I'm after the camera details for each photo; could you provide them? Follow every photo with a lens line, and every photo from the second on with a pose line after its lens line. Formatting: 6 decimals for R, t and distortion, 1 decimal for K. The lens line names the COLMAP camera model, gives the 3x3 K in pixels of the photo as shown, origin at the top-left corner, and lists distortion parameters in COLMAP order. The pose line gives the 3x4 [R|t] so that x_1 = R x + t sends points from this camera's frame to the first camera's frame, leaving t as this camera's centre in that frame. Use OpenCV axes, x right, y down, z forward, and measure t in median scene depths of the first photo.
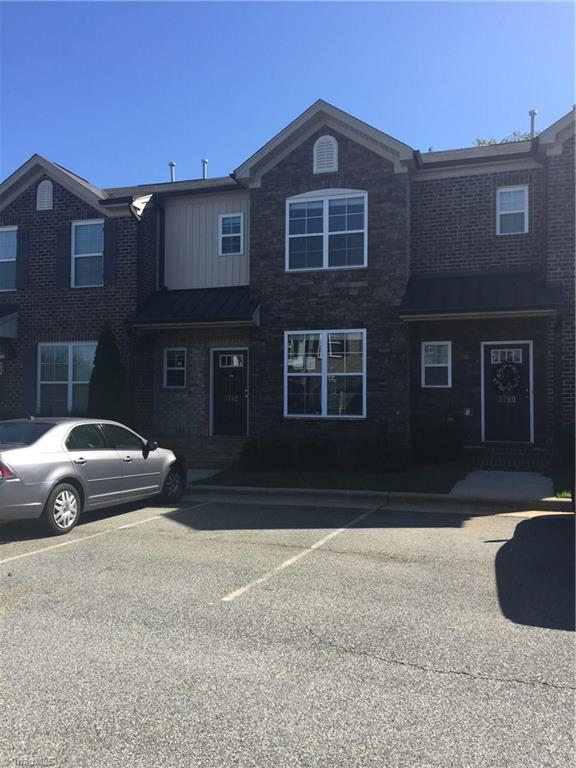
lens RADIAL K [[651.3, 0, 289.9], [0, 651.3, 383.8], [0, 0, 1]] dist [0.052813, -0.007608]
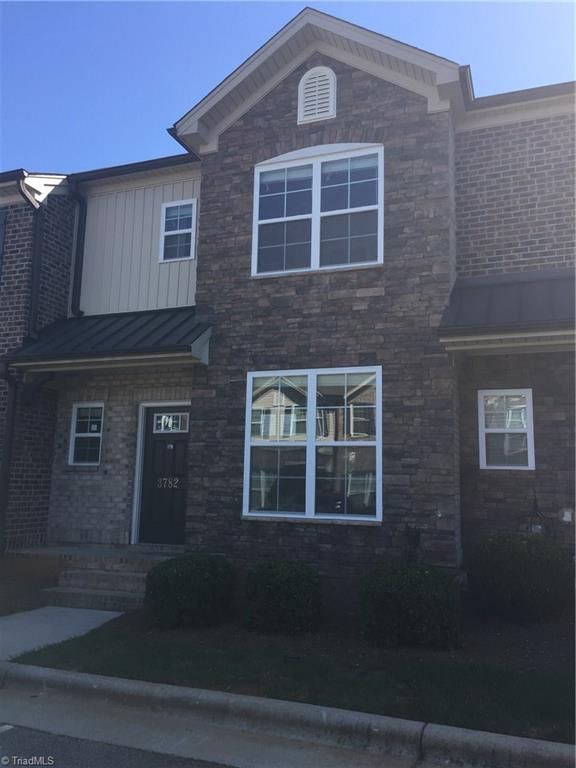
lens RADIAL K [[651.3, 0, 287.0], [0, 651.3, 386.1], [0, 0, 1]] dist [0.052813, -0.007608]
pose [[0.998156, 0.006850, -0.060308, 0.065726], [-0.014381, 0.992010, -0.125336, 0.007661], [0.058968, 0.125972, 0.990280, 0.407122]]
